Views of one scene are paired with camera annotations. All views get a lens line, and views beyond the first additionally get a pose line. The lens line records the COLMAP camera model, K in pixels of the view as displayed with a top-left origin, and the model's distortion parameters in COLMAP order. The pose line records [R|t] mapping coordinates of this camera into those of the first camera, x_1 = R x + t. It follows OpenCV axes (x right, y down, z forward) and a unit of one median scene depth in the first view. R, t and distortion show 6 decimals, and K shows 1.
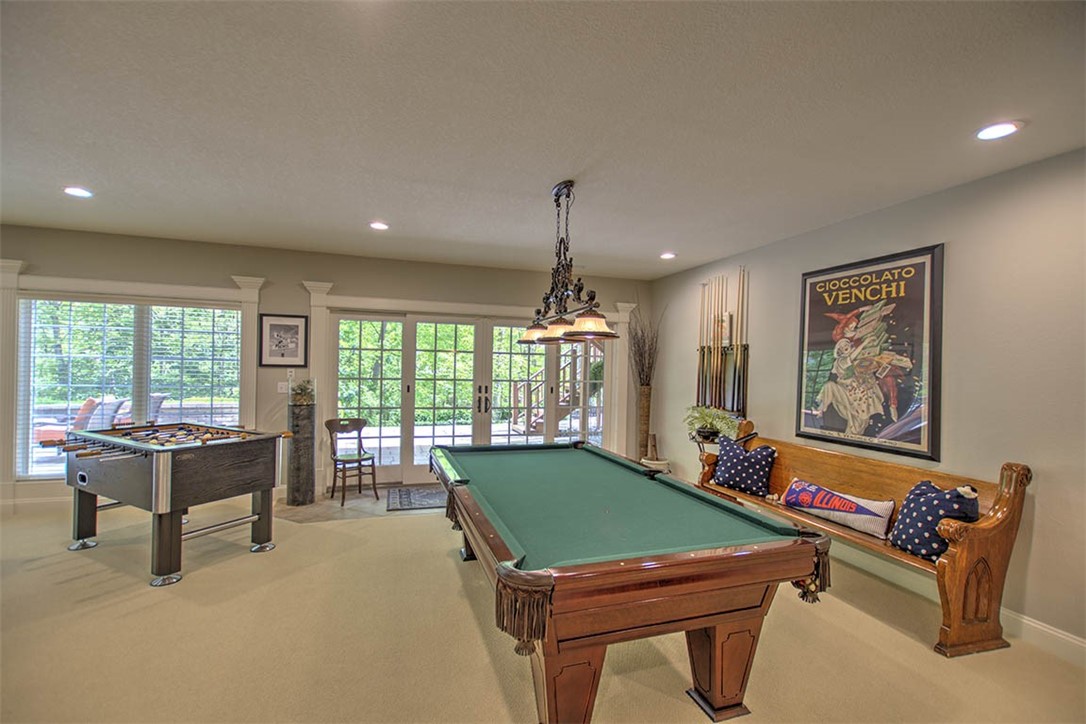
lens RADIAL K [[473.8, 0, 542.0], [0, 473.8, 365.6], [0, 0, 1]] dist [-0.000103, -0.000022]
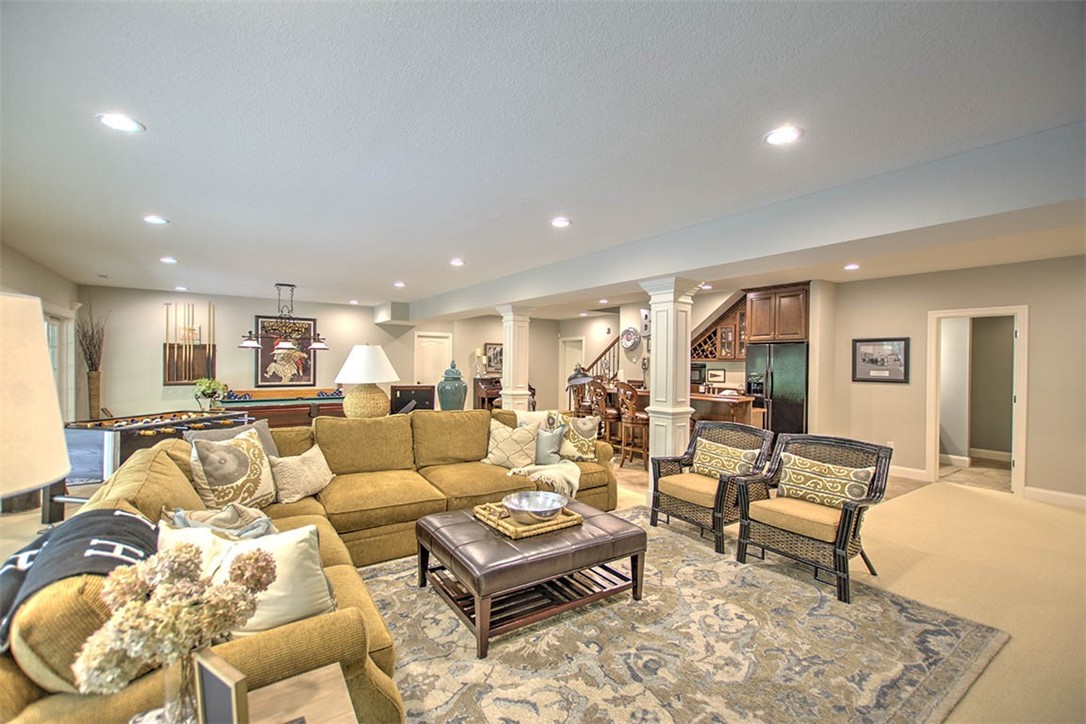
lens RADIAL K [[473.8, 0, 542.7], [0, 473.8, 362.3], [0, 0, 1]] dist [-0.000103, -0.000022]
pose [[-0.274171, -0.028042, 0.961272, -2.140713], [-0.017347, 0.999556, 0.024211, -0.052737], [-0.961525, -0.010037, -0.274536, 0.315972]]
